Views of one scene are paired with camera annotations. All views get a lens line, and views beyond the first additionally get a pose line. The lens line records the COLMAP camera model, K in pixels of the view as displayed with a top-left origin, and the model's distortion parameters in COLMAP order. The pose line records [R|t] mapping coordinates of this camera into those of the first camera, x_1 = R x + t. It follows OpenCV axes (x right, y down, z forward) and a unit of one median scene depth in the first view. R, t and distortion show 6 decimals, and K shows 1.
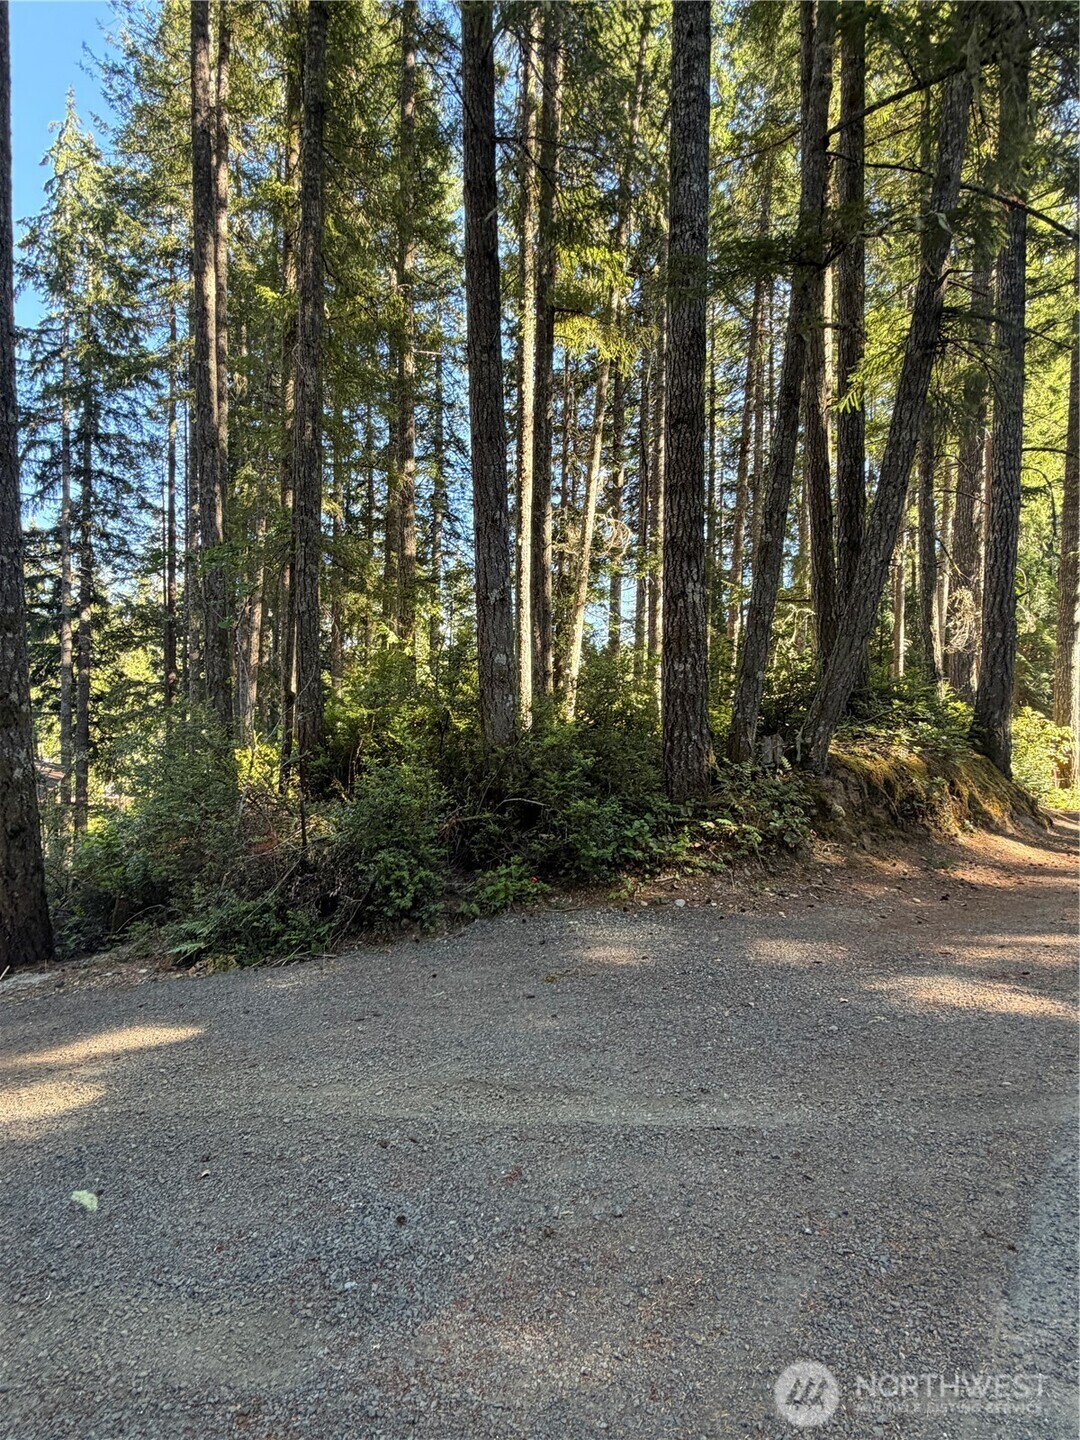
lens RADIAL K [[695.9, 0, 540.7], [0, 695.9, 721.8], [0, 0, 1]] dist [-0.001035, -0.000493]
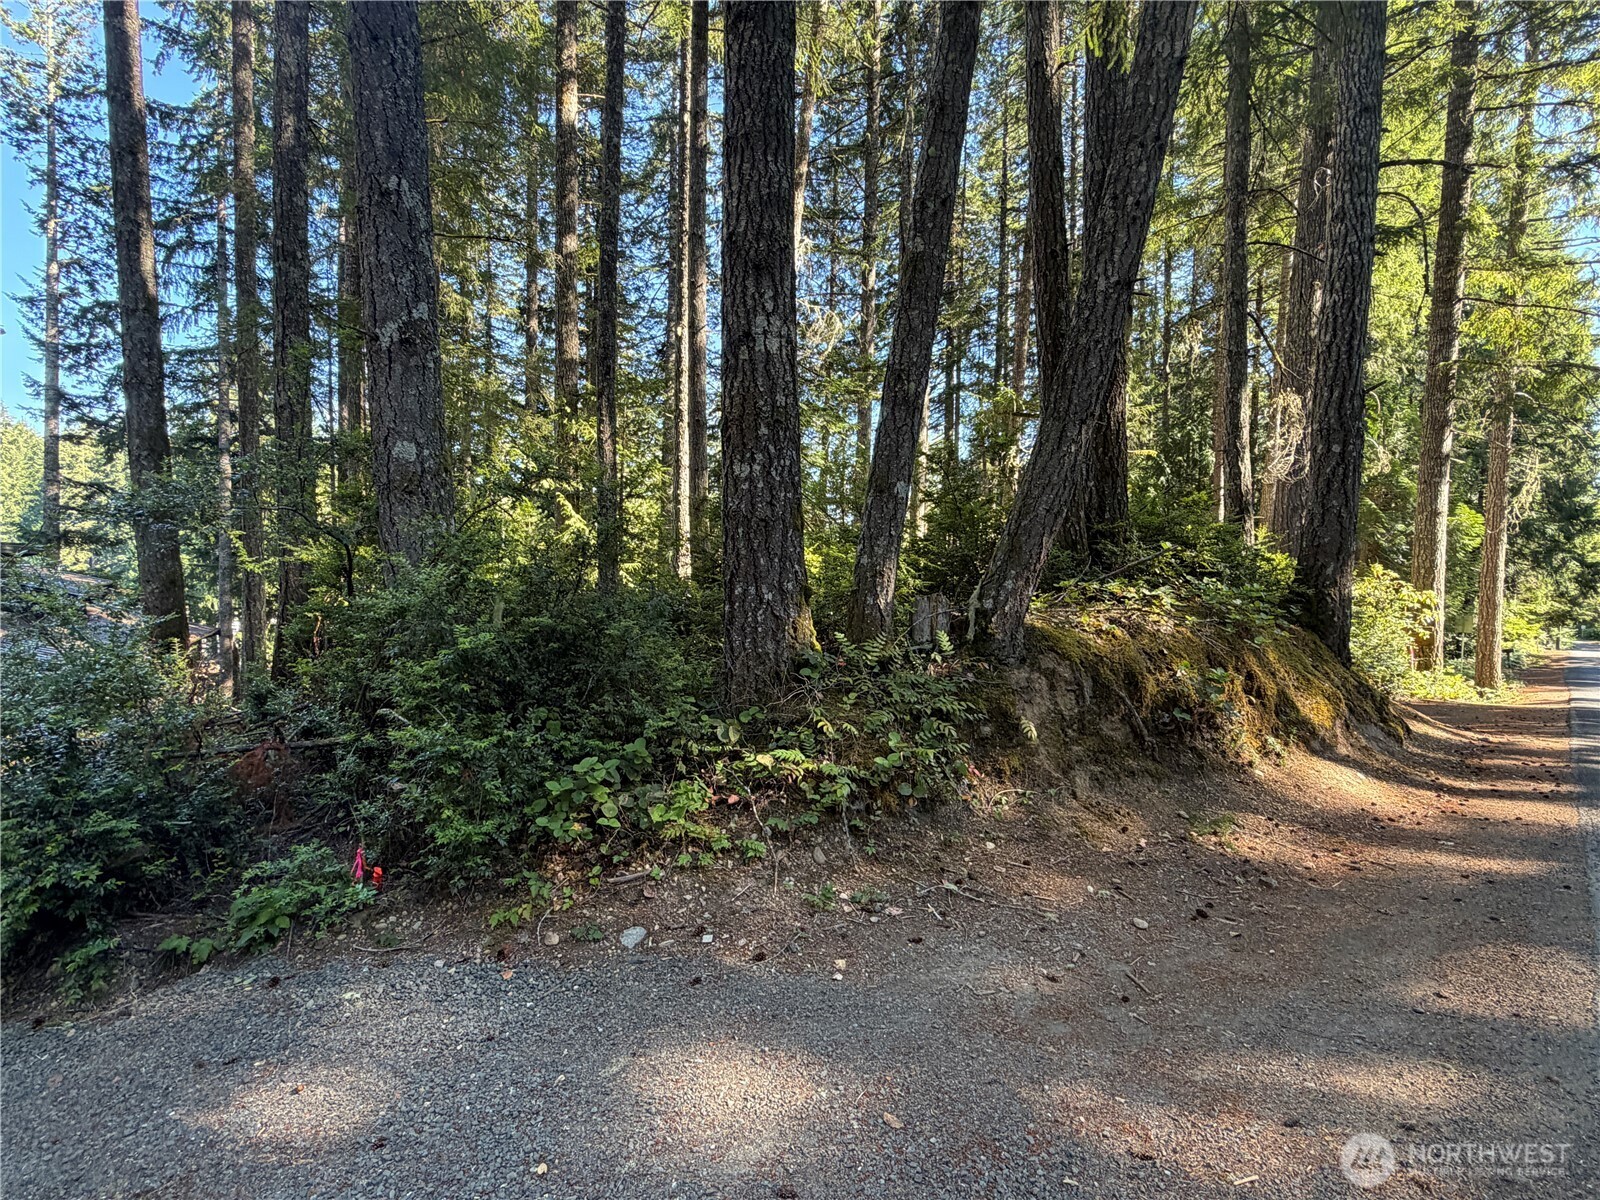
lens RADIAL K [[773.2, 0, 804.0], [0, 773.2, 602.4], [0, 0, 1]] dist [-0.001035, -0.000493]
pose [[0.999593, 0.009202, -0.027009, 0.172551], [-0.008488, 0.999614, 0.026436, 0.006818], [0.027242, -0.026196, 0.999286, 0.245971]]
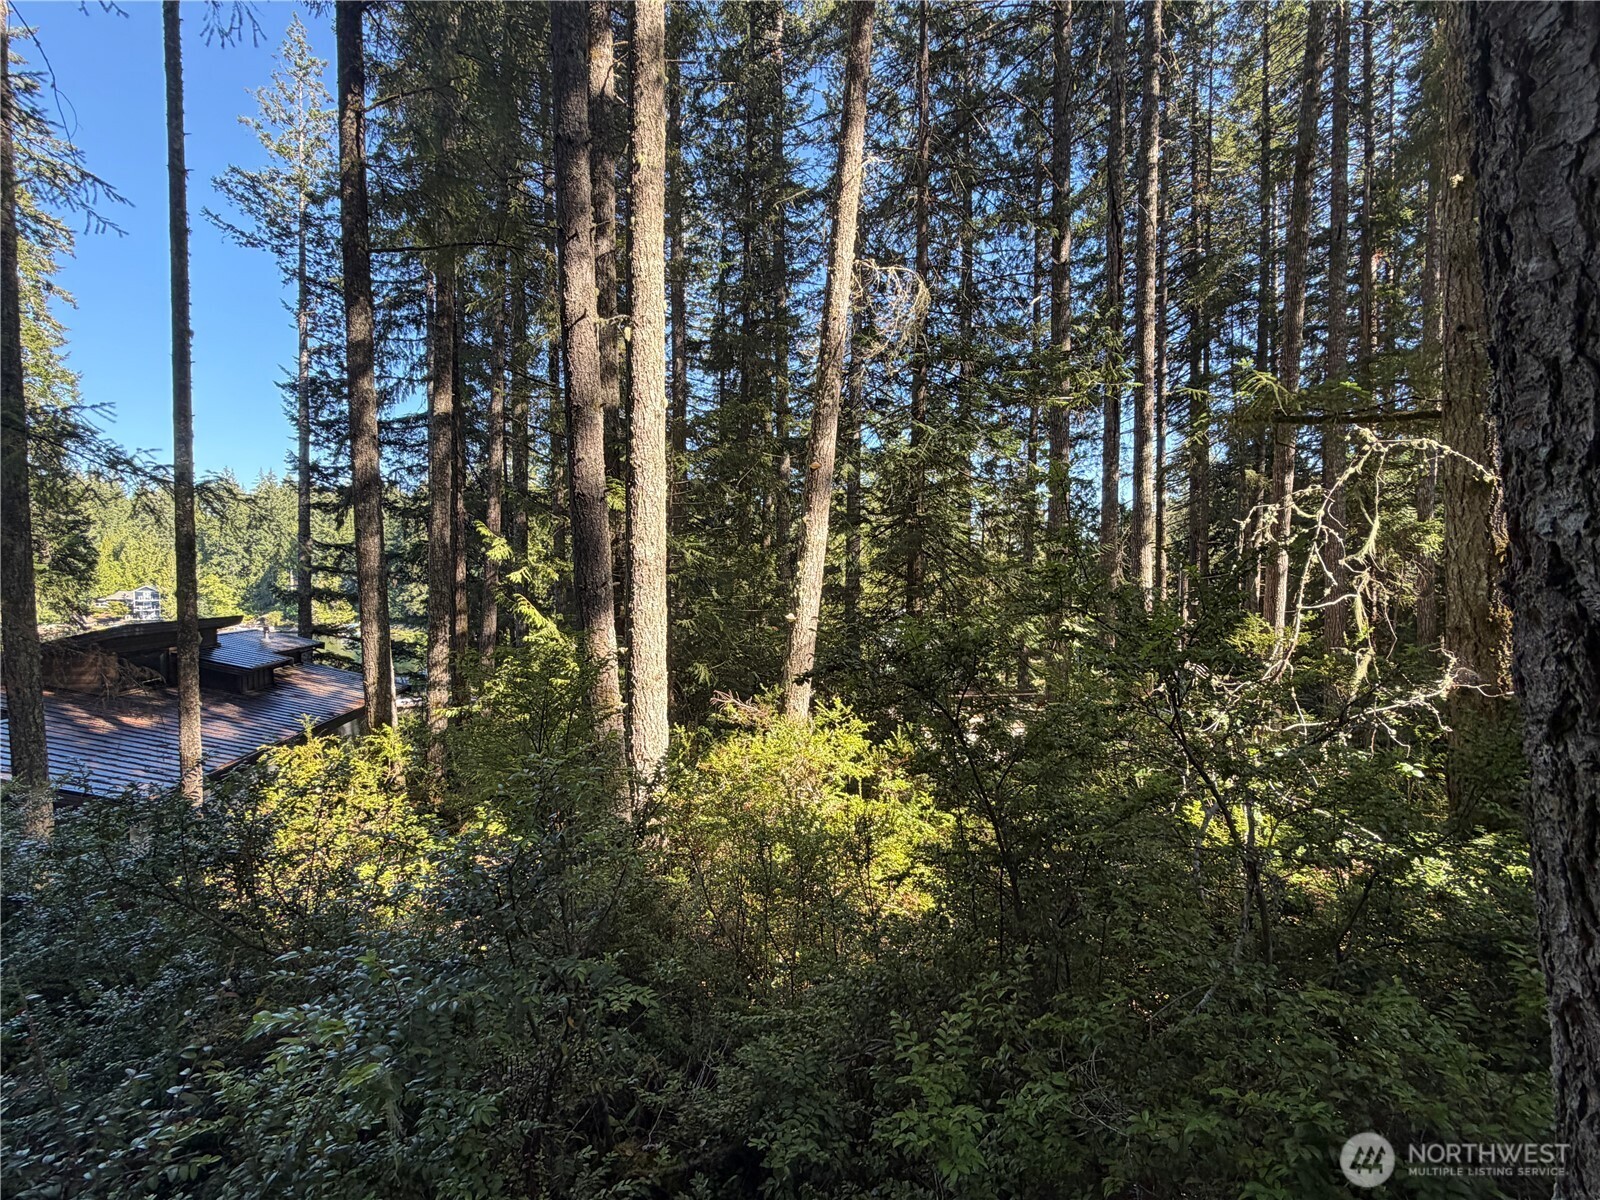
lens RADIAL K [[773.2, 0, 801.4], [0, 773.2, 606.5], [0, 0, 1]] dist [-0.001035, -0.000493]
pose [[0.946621, -0.006297, -0.322289, 0.304069], [0.009605, 0.999916, 0.008675, -0.119572], [0.322207, -0.011308, 0.946602, 0.761498]]
